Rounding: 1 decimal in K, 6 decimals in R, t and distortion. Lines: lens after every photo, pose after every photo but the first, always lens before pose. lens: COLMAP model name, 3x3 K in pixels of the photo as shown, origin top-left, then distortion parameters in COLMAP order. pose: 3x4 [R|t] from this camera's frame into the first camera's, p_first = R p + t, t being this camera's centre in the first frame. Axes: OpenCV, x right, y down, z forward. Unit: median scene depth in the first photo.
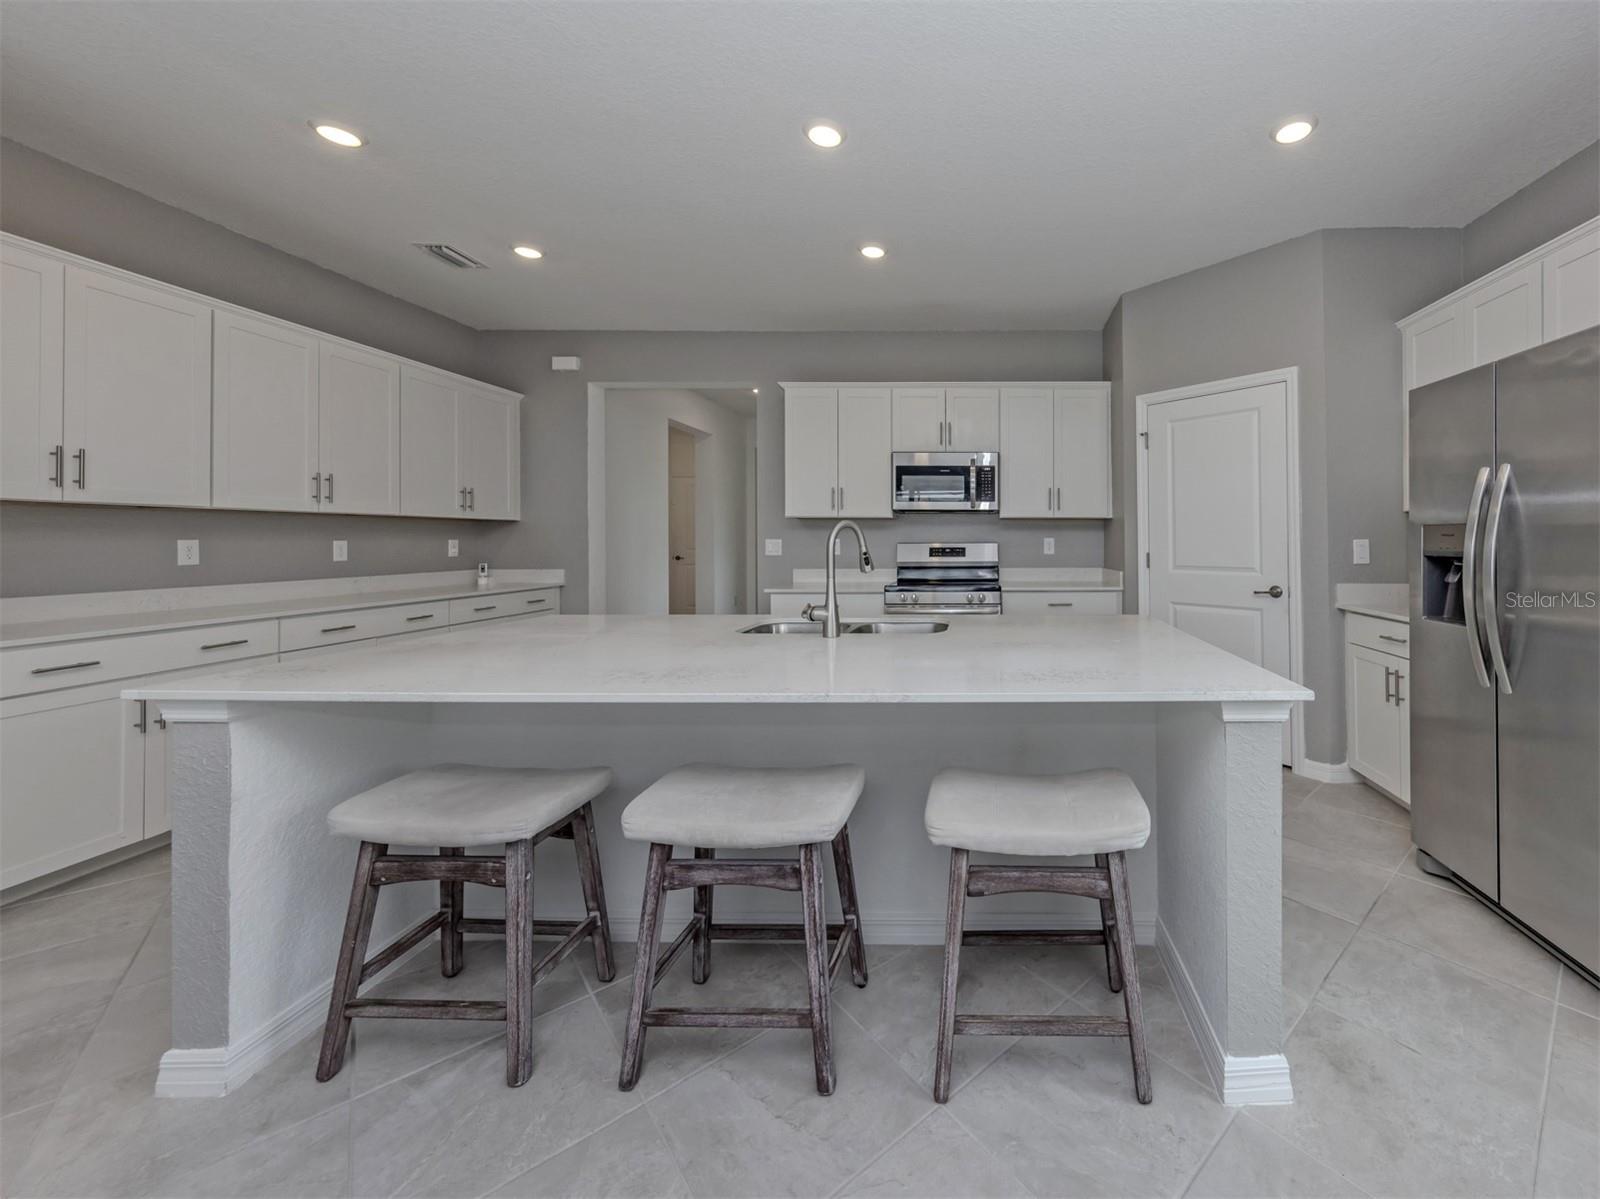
lens RADIAL K [[625.6, 0, 979.0], [0, 625.6, 540.8], [0, 0, 1]] dist [0.007906, -0.000658]
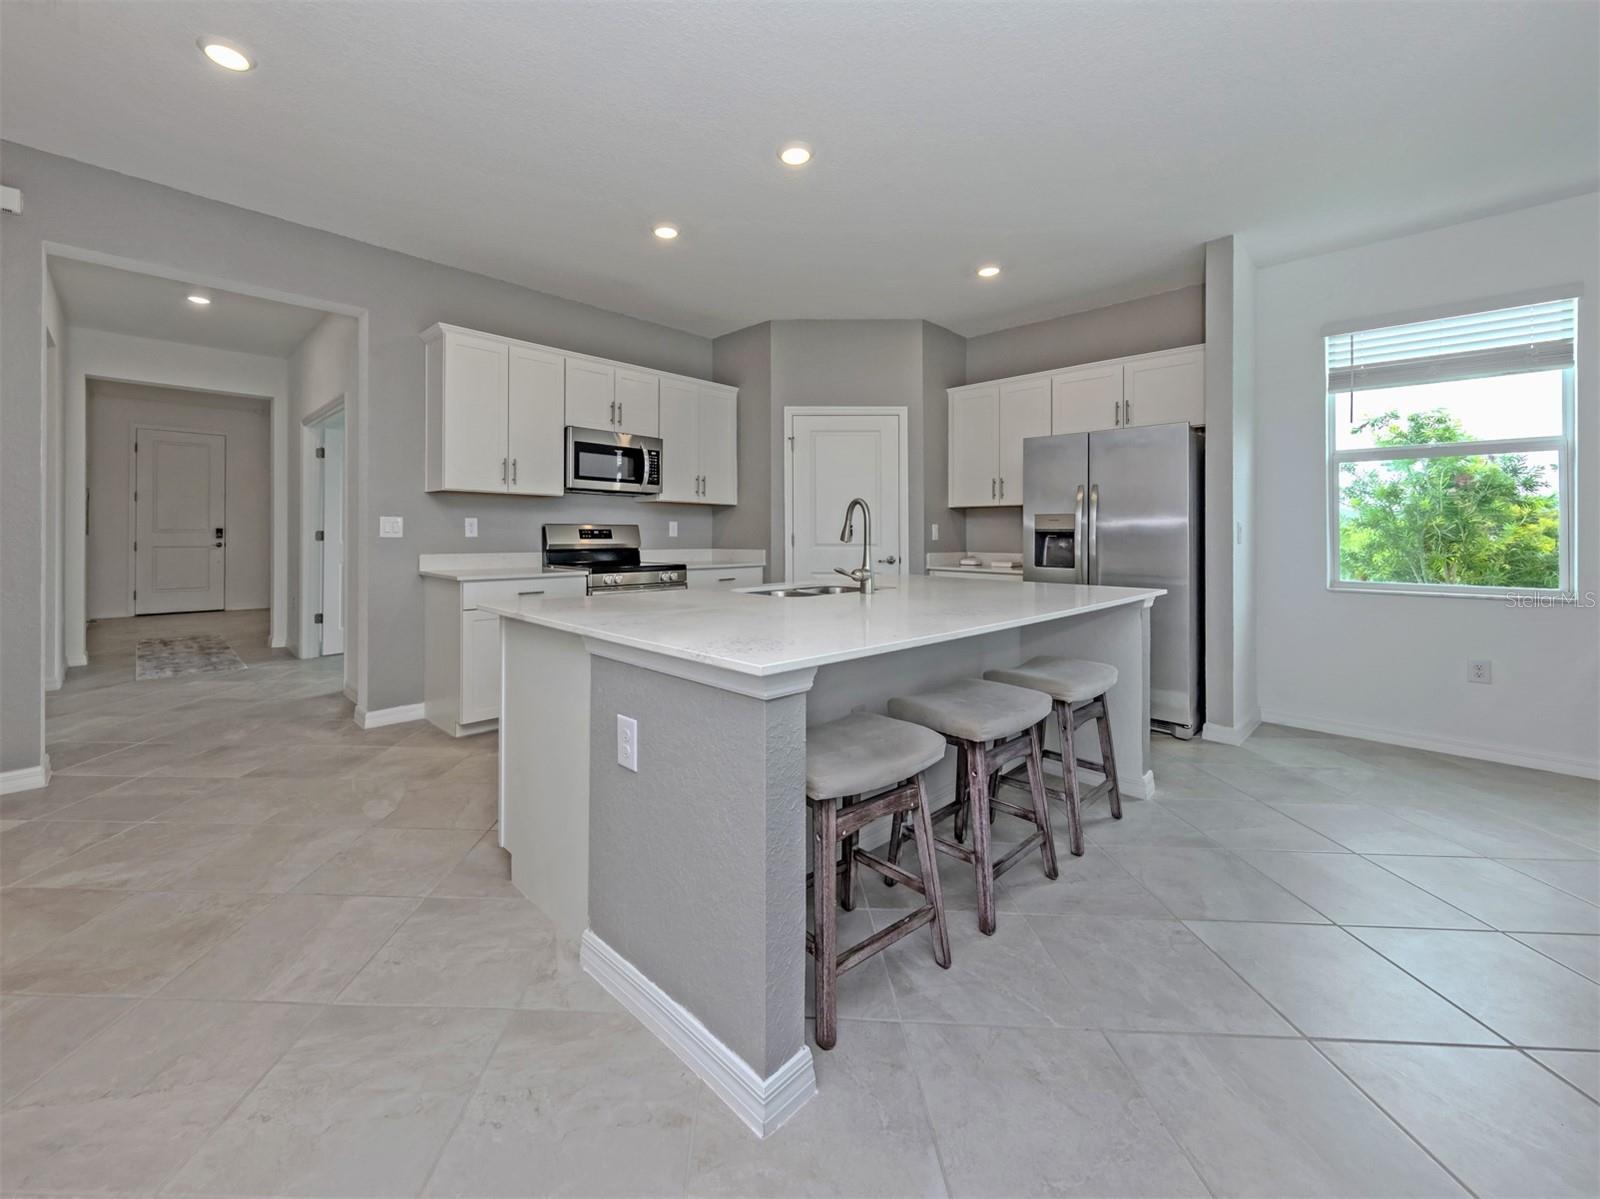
lens RADIAL K [[652.1, 0, 727.2], [0, 652.1, 537.8], [0, 0, 1]] dist [-0.005703, -0.000484]
pose [[0.728219, 0.001342, 0.685343, -0.675654], [-0.006027, 0.999972, 0.004446, 0.020948], [-0.685318, -0.007368, 0.728207, 0.140715]]
